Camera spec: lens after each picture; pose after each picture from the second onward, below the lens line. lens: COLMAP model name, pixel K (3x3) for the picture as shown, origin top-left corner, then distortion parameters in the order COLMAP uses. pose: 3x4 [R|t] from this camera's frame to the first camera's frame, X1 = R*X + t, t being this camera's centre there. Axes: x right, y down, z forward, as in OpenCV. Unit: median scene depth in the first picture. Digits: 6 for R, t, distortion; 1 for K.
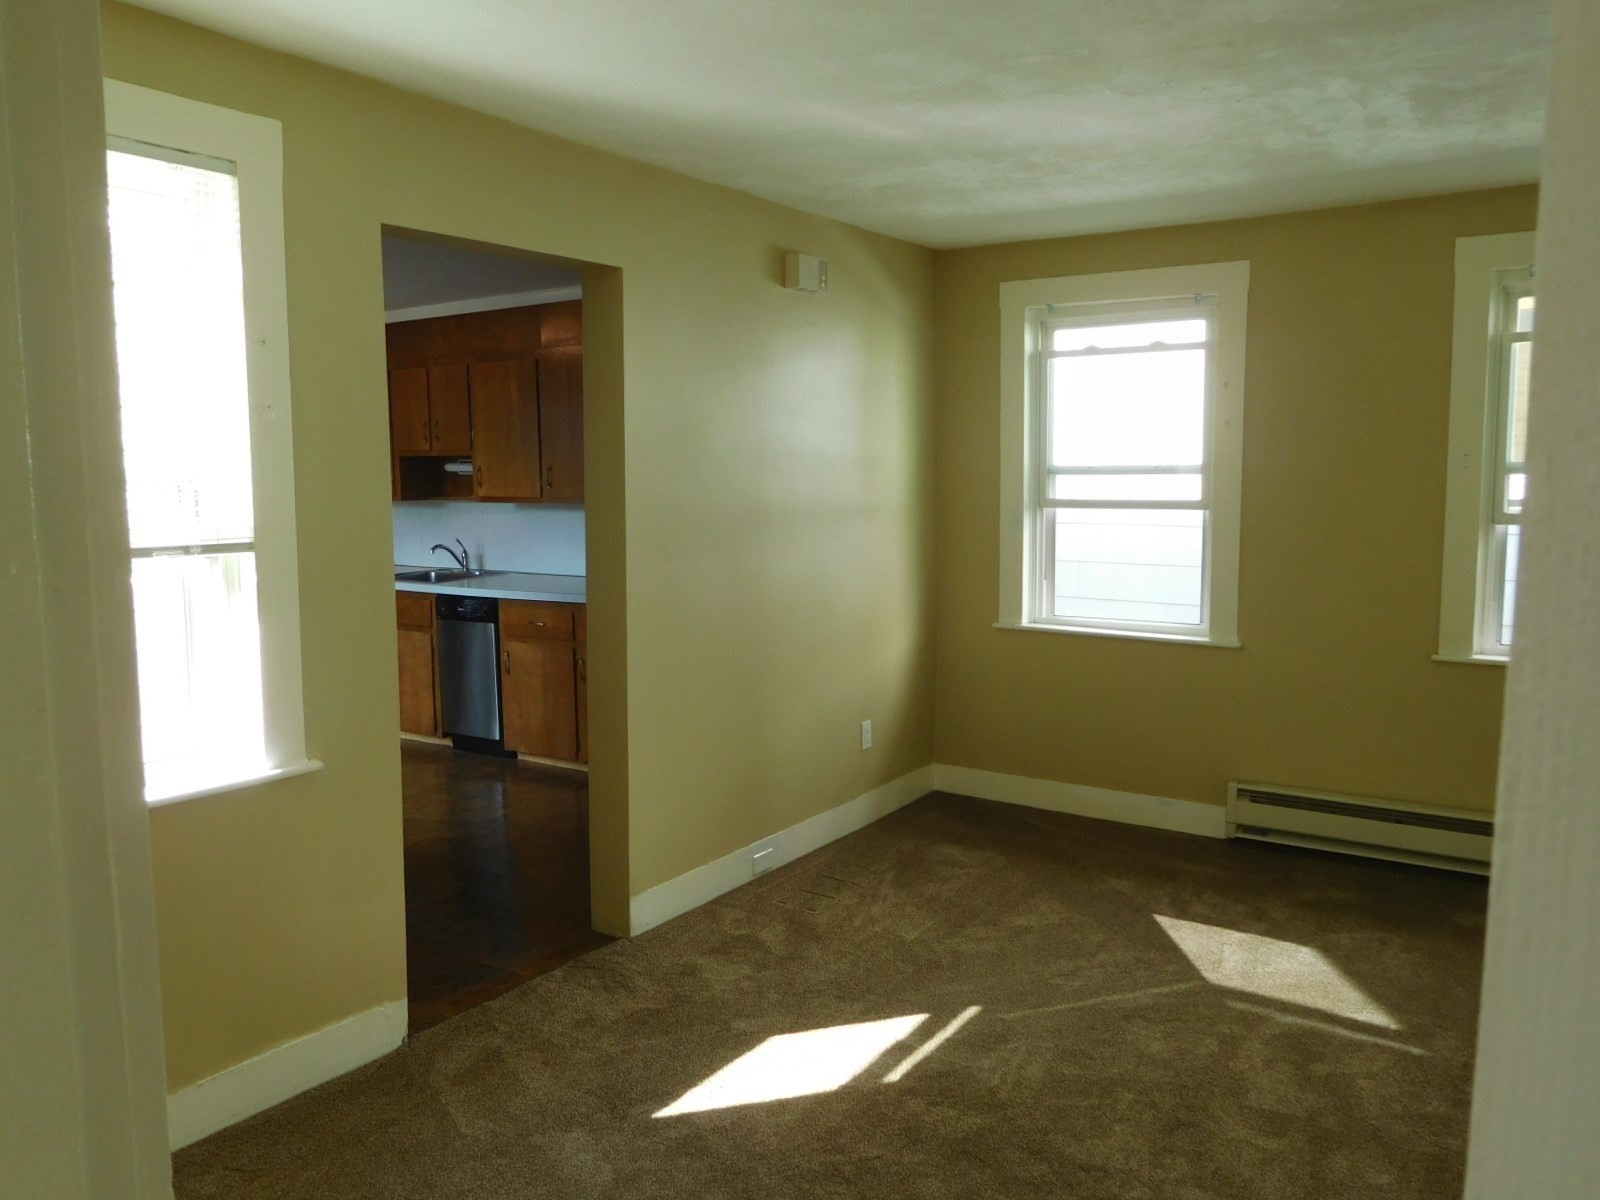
lens RADIAL K [[1200.2, 0, 805.4], [0, 1200.2, 605.6], [0, 0, 1]] dist [-0.018434, 0.003095]
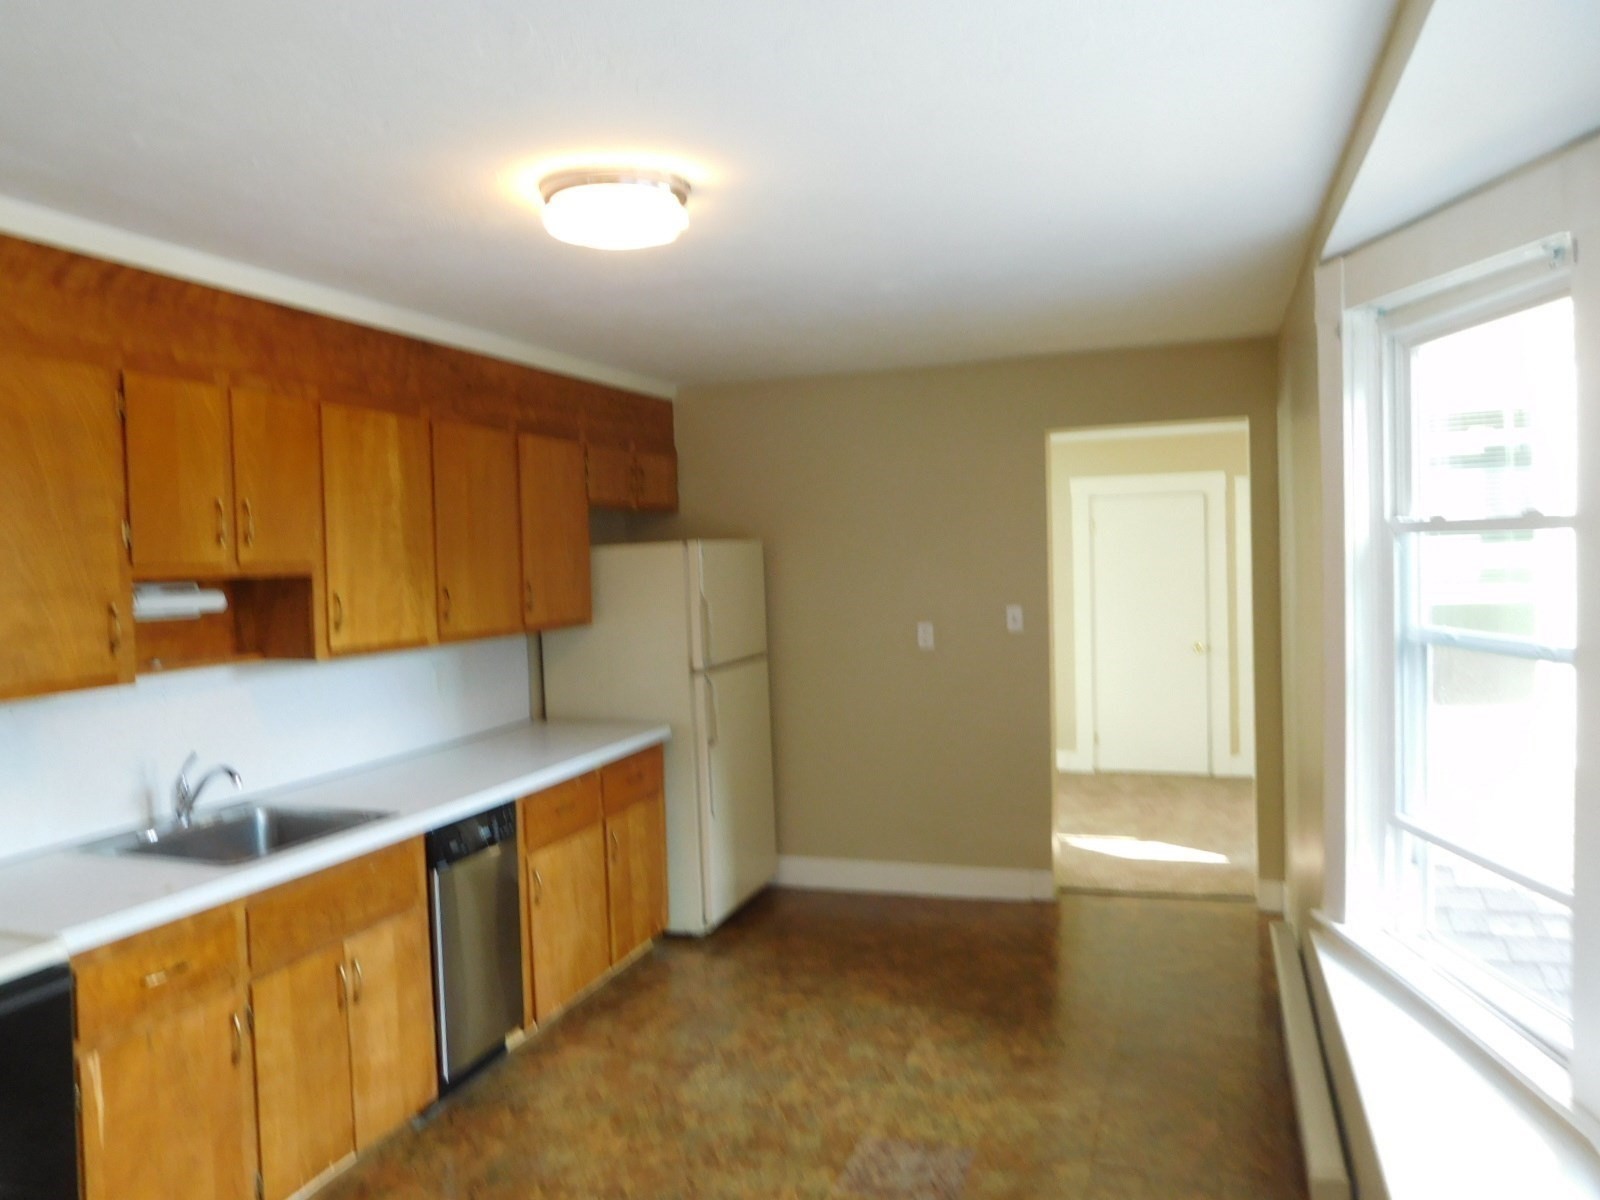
lens RADIAL K [[1200.2, 0, 784.4], [0, 1200.2, 596.9], [0, 0, 1]] dist [-0.018434, 0.003095]
pose [[-0.250653, -0.021705, 0.967834, -1.225629], [0.137939, 0.988747, 0.057898, -0.170652], [-0.958199, 0.148014, -0.244838, 1.360098]]
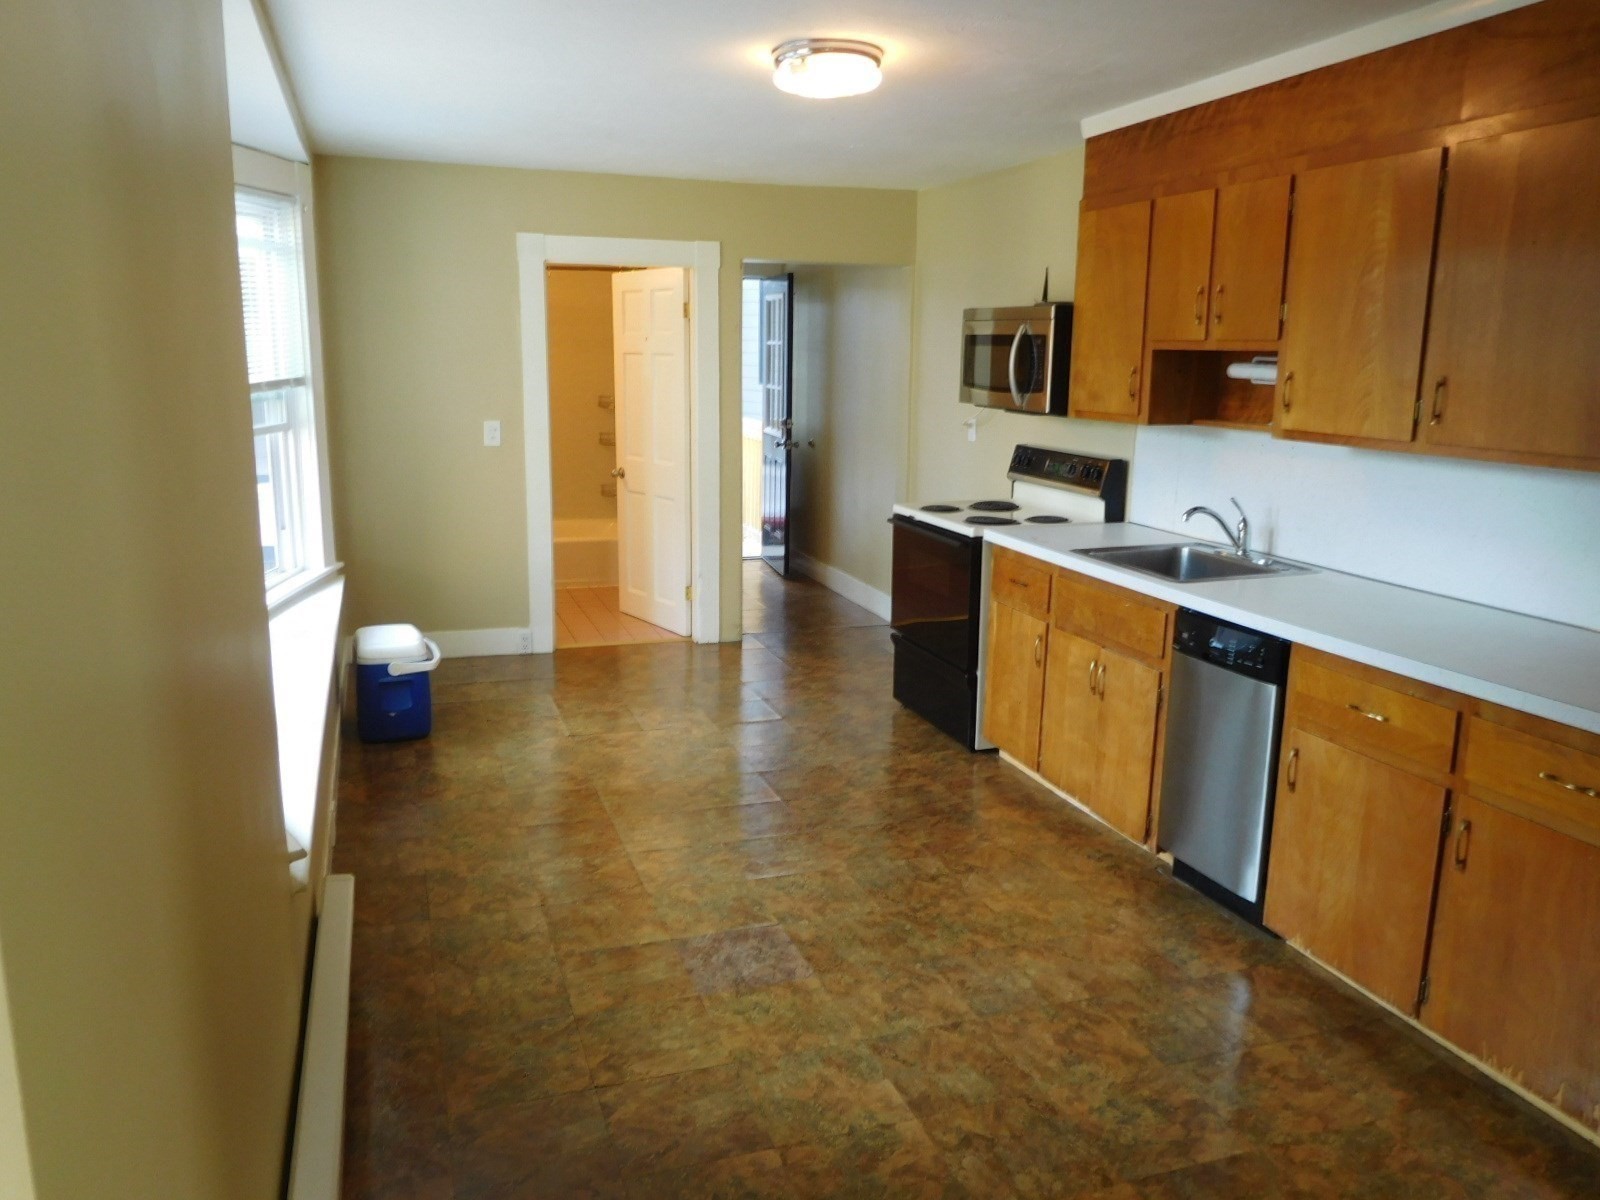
lens RADIAL K [[1200.2, 0, 792.7], [0, 1200.2, 608.2], [0, 0, 1]] dist [-0.018434, 0.003095]
pose [[0.792997, 0.146721, -0.591294, -0.171941], [-0.091238, 0.988222, 0.122852, -0.084020], [0.602355, -0.043473, 0.797044, 0.639640]]
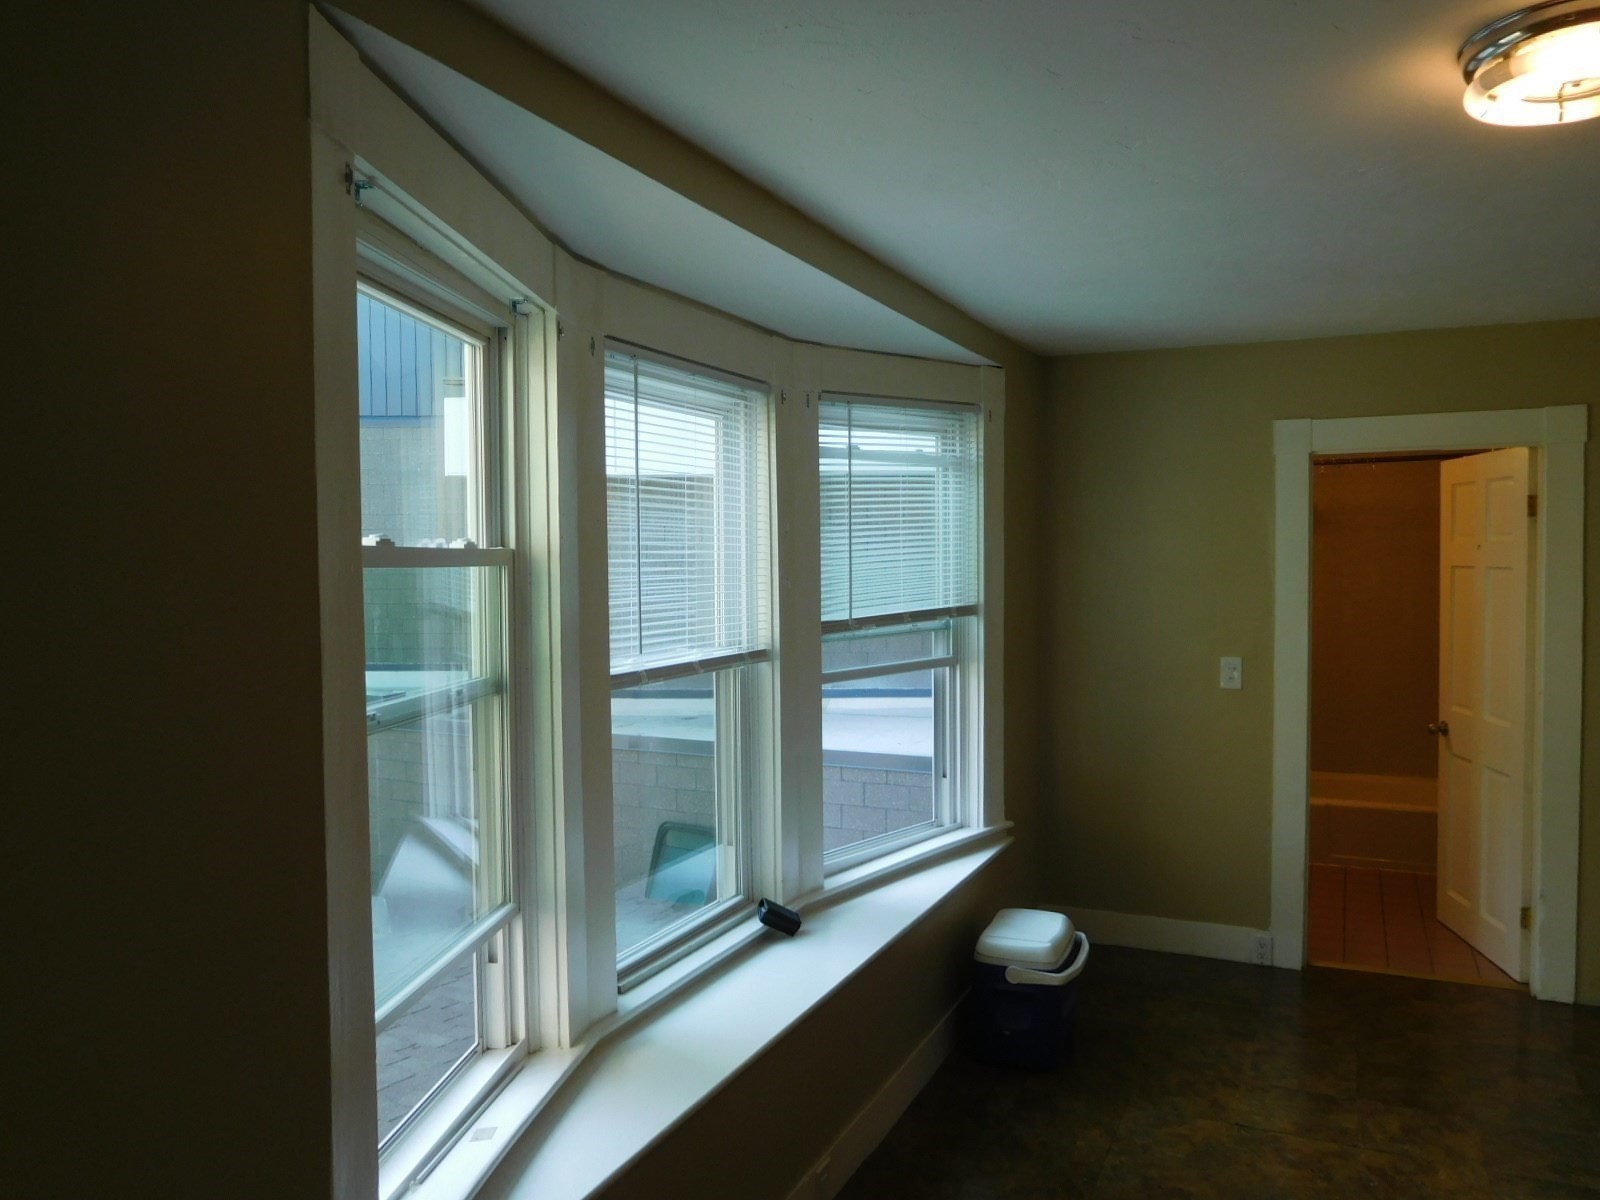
lens RADIAL K [[1200.2, 0, 807.2], [0, 1200.2, 607.7], [0, 0, 1]] dist [-0.018434, 0.003095]
pose [[0.162732, 0.046899, -0.985555, -0.288629], [-0.102844, 0.994235, 0.030331, -0.131424], [0.981296, 0.096423, 0.166617, 0.966933]]
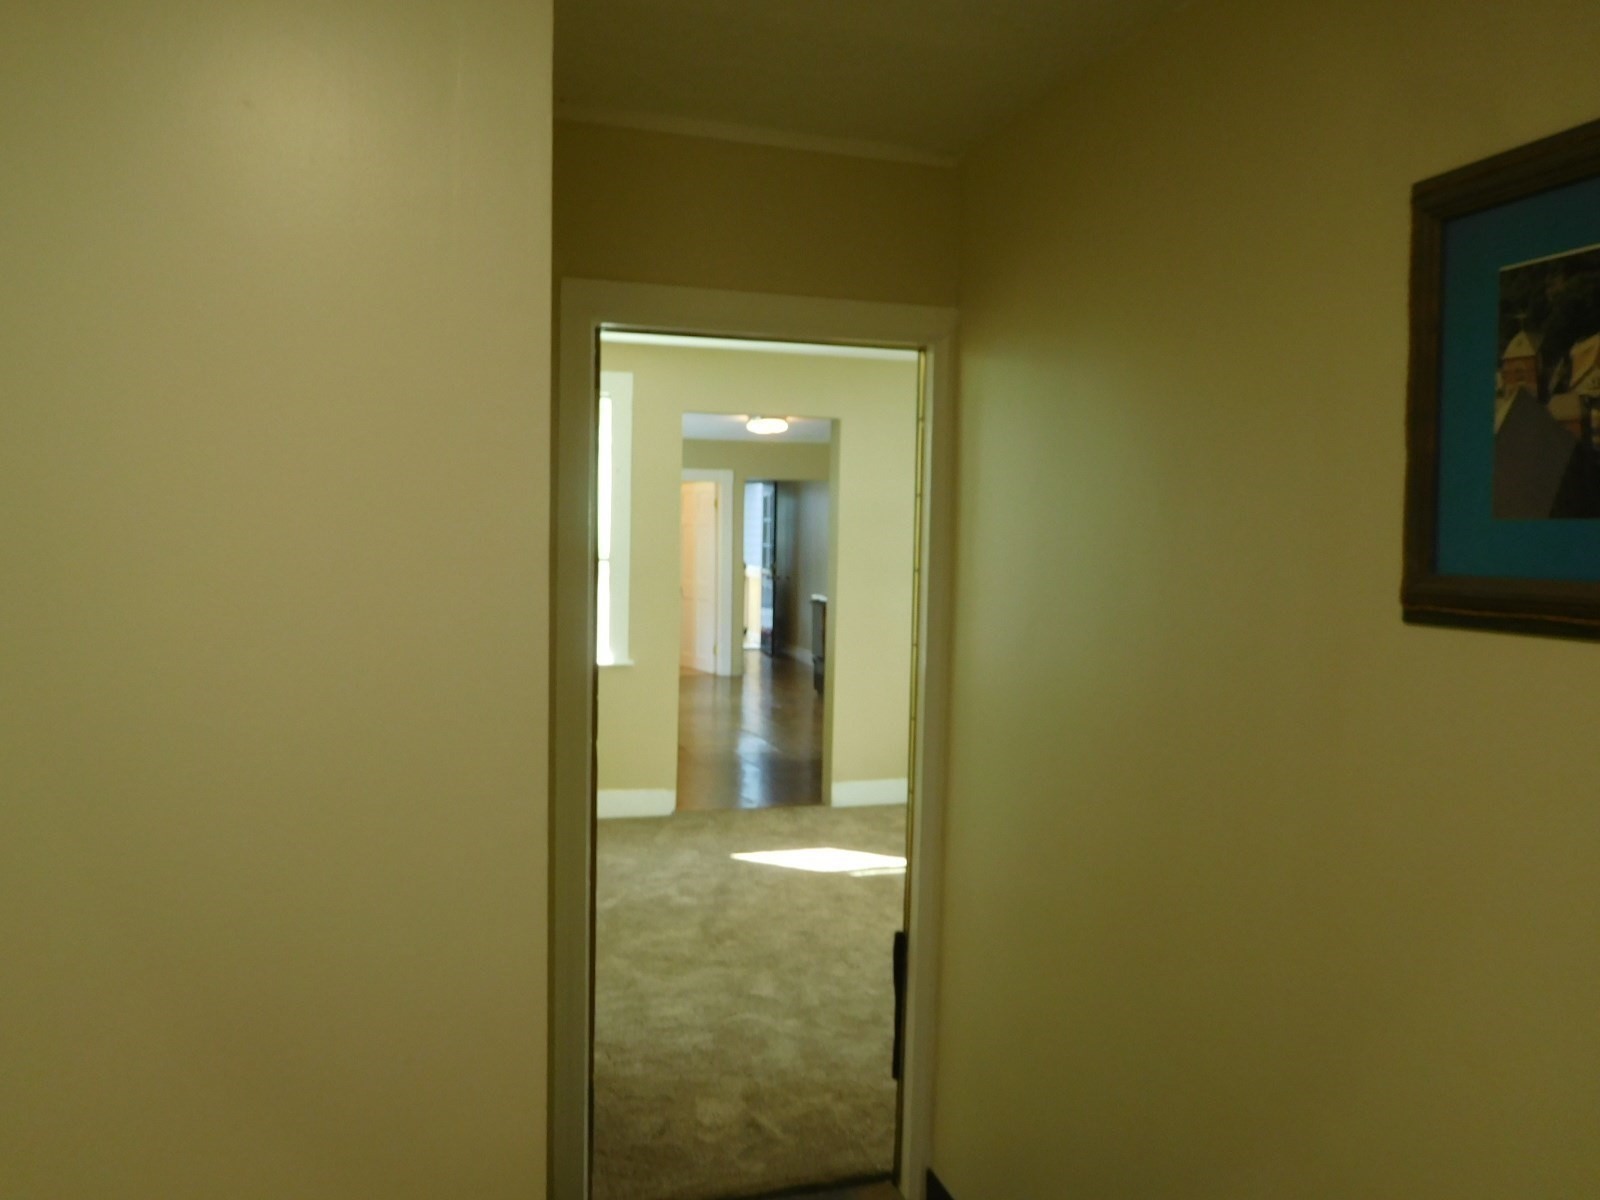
lens RADIAL K [[1200.2, 0, 798.5], [0, 1200.2, 591.5], [0, 0, 1]] dist [-0.018434, 0.003095]
pose [[0.781166, 0.053104, -0.622061, 0.715167], [-0.095211, 0.994854, -0.034634, 0.032014], [0.617021, 0.086282, 0.782202, -0.316732]]
